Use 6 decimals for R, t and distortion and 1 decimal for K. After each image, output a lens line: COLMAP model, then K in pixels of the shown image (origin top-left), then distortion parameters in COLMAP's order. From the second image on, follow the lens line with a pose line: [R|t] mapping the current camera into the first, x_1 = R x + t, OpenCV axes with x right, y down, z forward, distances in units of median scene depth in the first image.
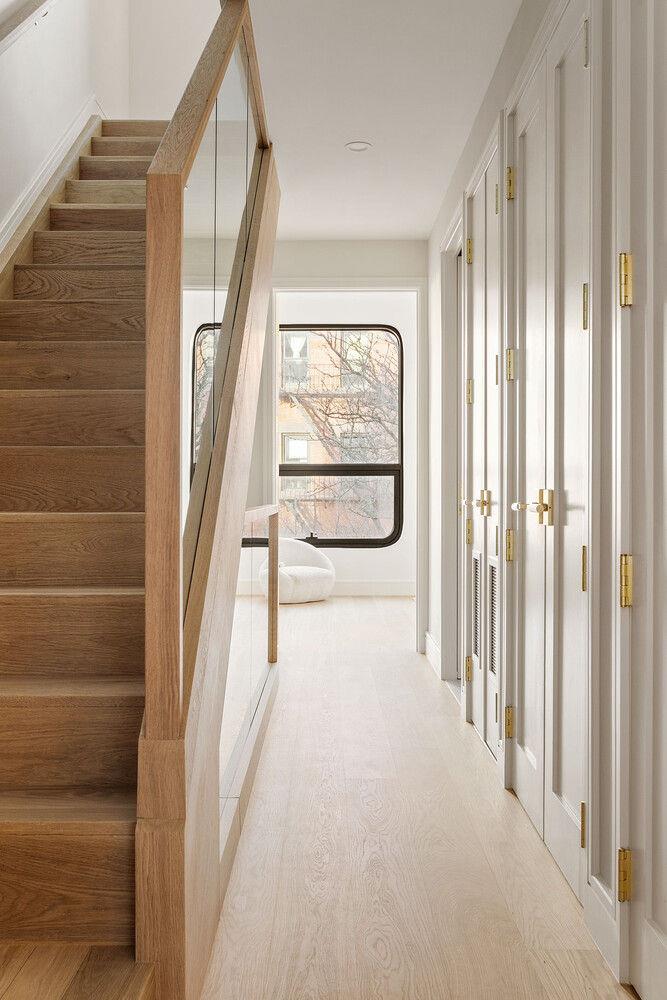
lens RADIAL K [[989.5, 0, 333.5], [0, 989.5, 500.0], [0, 0, 1]] dist [0.096979, -0.004547]
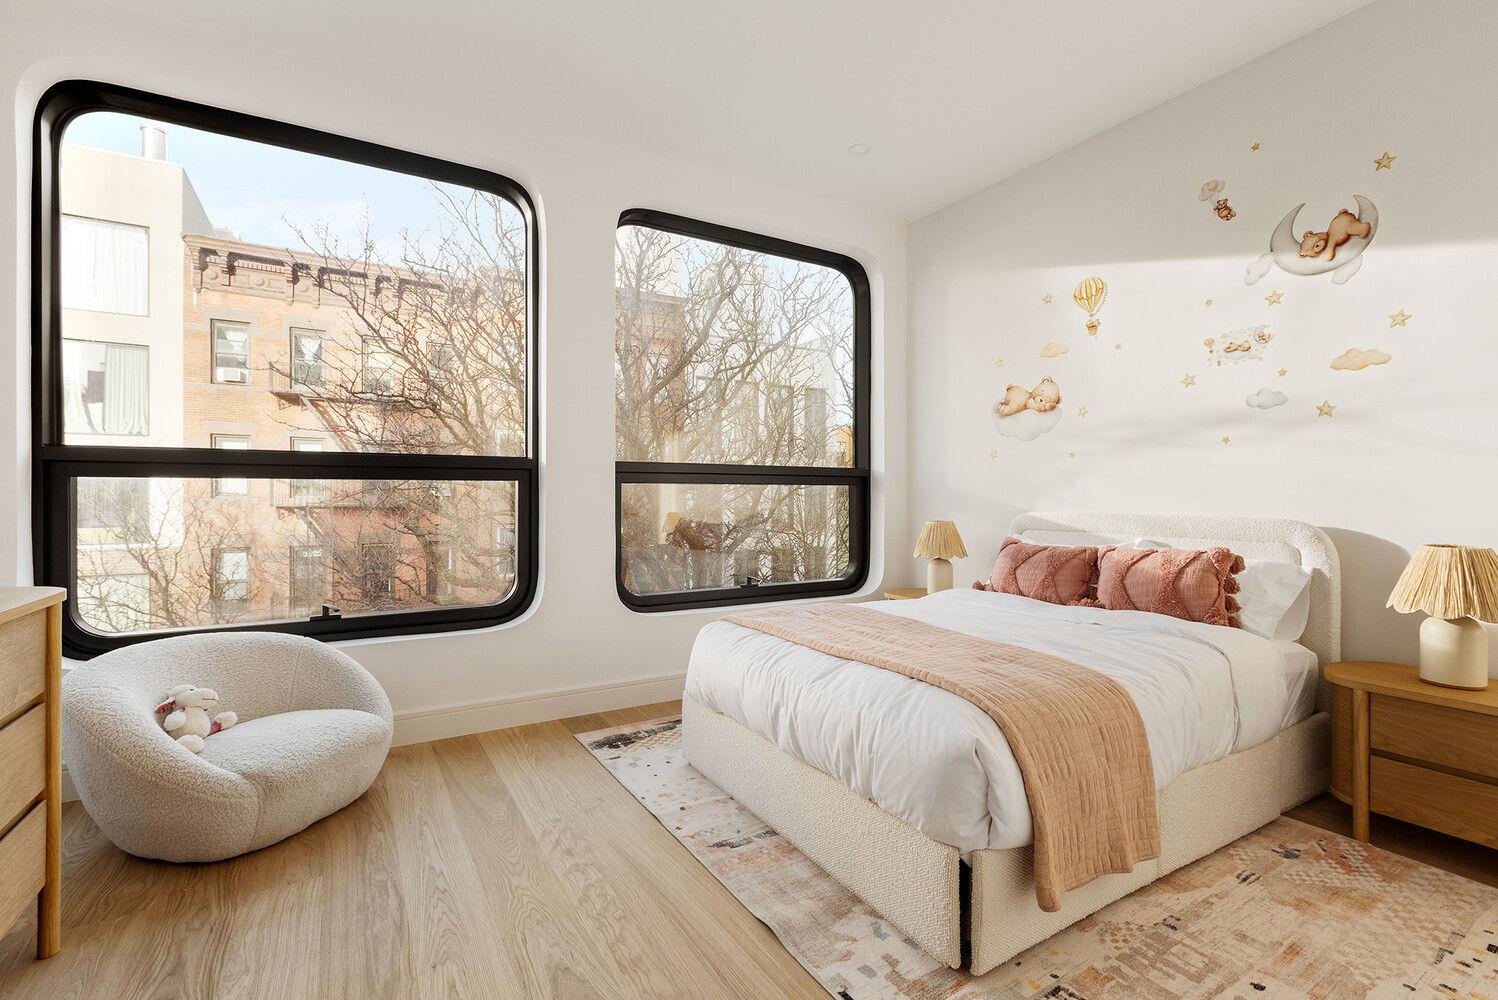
lens RADIAL K [[681.5, 0, 749.0], [0, 681.5, 500.0], [0, 0, 1]] dist [-0.000419, -0.000051]
pose [[0.861646, -0.000786, 0.507510, -0.008920], [0.001988, 0.999996, -0.001827, -0.008744], [-0.507506, 0.002583, 0.861644, 0.396884]]
